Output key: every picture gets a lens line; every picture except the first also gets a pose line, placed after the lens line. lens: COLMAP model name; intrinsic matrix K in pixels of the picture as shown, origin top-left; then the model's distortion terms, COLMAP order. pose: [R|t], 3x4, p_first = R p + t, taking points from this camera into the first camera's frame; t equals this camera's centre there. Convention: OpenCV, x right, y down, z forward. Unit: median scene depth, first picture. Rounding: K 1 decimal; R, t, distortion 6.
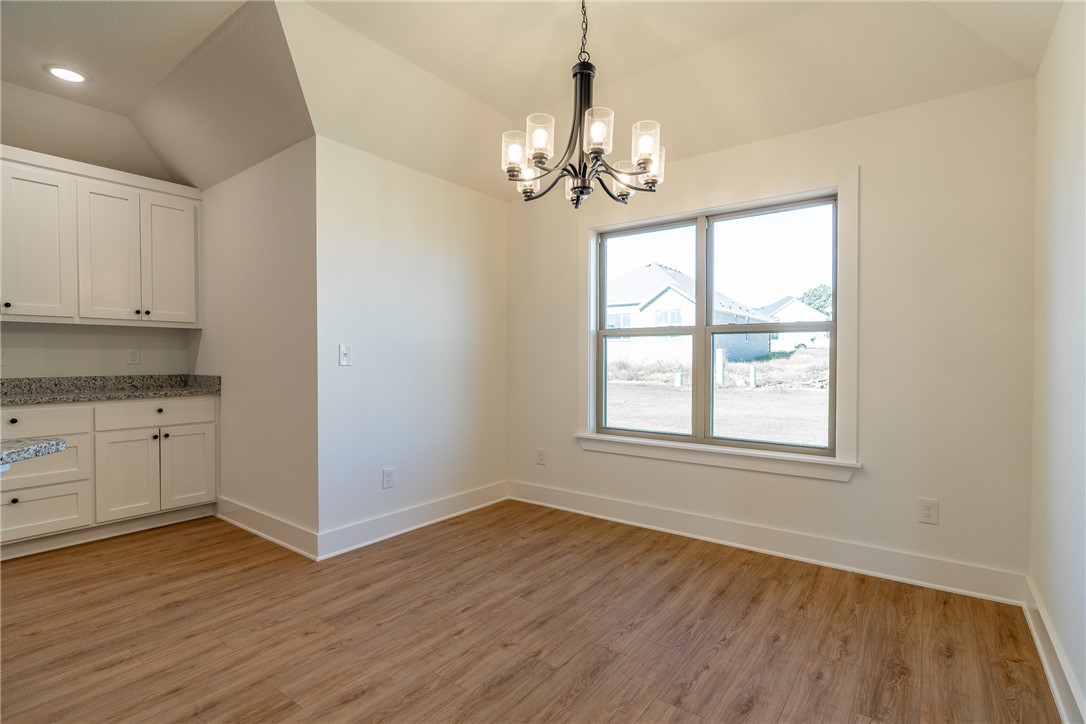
lens RADIAL K [[518.9, 0, 548.9], [0, 518.9, 362.3], [0, 0, 1]] dist [0.001910, 0.000410]
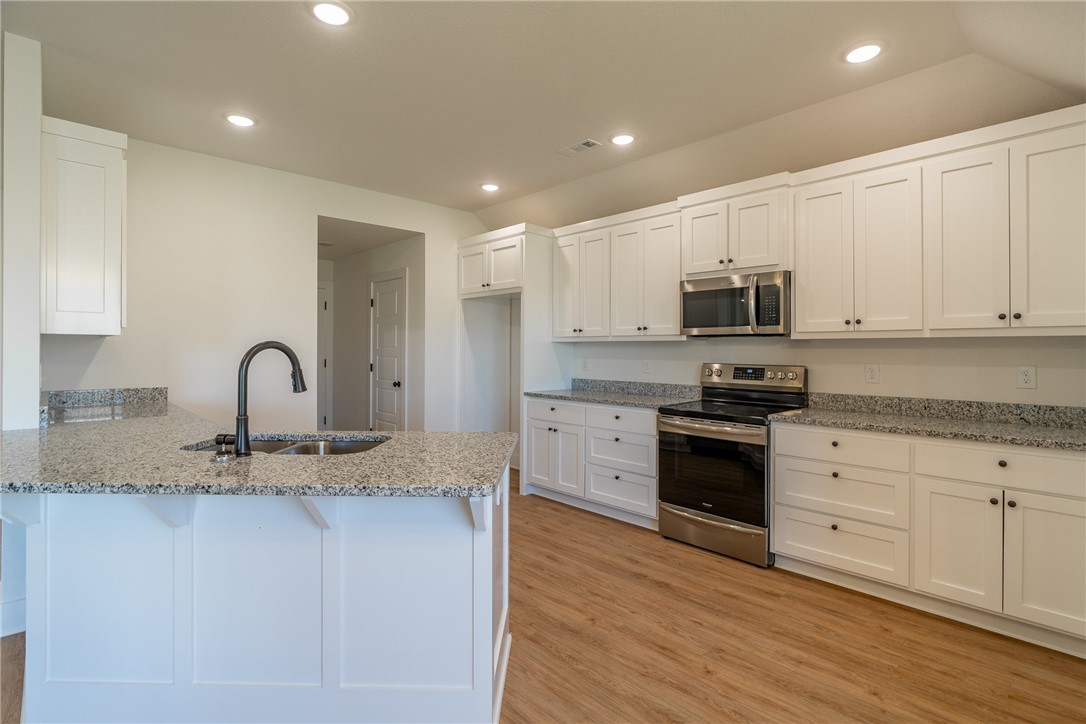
lens RADIAL K [[526.5, 0, 542.3], [0, 526.5, 345.3], [0, 0, 1]] dist [-0.003683, 0.000103]
pose [[-0.173416, -0.006531, -0.984827, 0.020777], [-0.011457, 0.999924, -0.004614, -0.049511], [0.984782, 0.010483, -0.173478, 0.533952]]
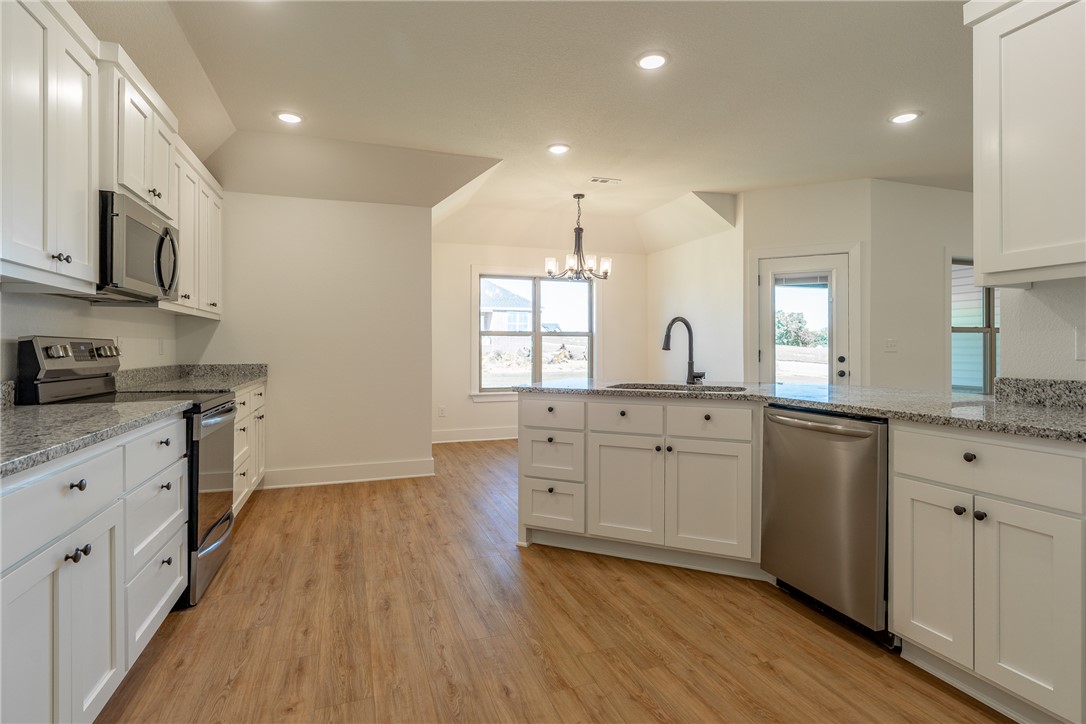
lens RADIAL K [[526.5, 0, 542.3], [0, 526.5, 345.3], [0, 0, 1]] dist [-0.003683, 0.000103]
pose [[0.557678, 0.001092, 0.830057, -1.357273], [0.010644, 0.999908, -0.008466, 0.001038], [-0.829989, 0.013556, 0.557615, -0.153023]]
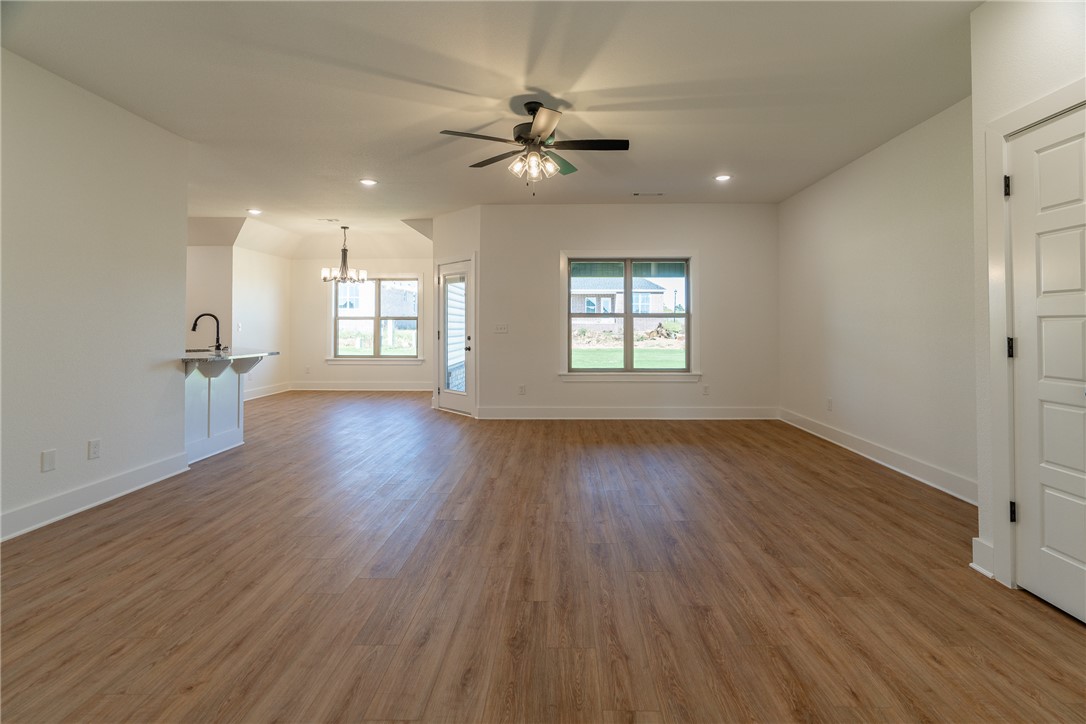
lens RADIAL K [[493.3, 0, 562.0], [0, 493.3, 324.6], [0, 0, 1]] dist [-0.003528, -0.000288]
pose [[0.802994, 0.000810, 0.595987, -0.499141], [0.005988, 0.999938, -0.009427, 0.004626], [-0.595958, 0.011138, 0.802939, -1.764170]]
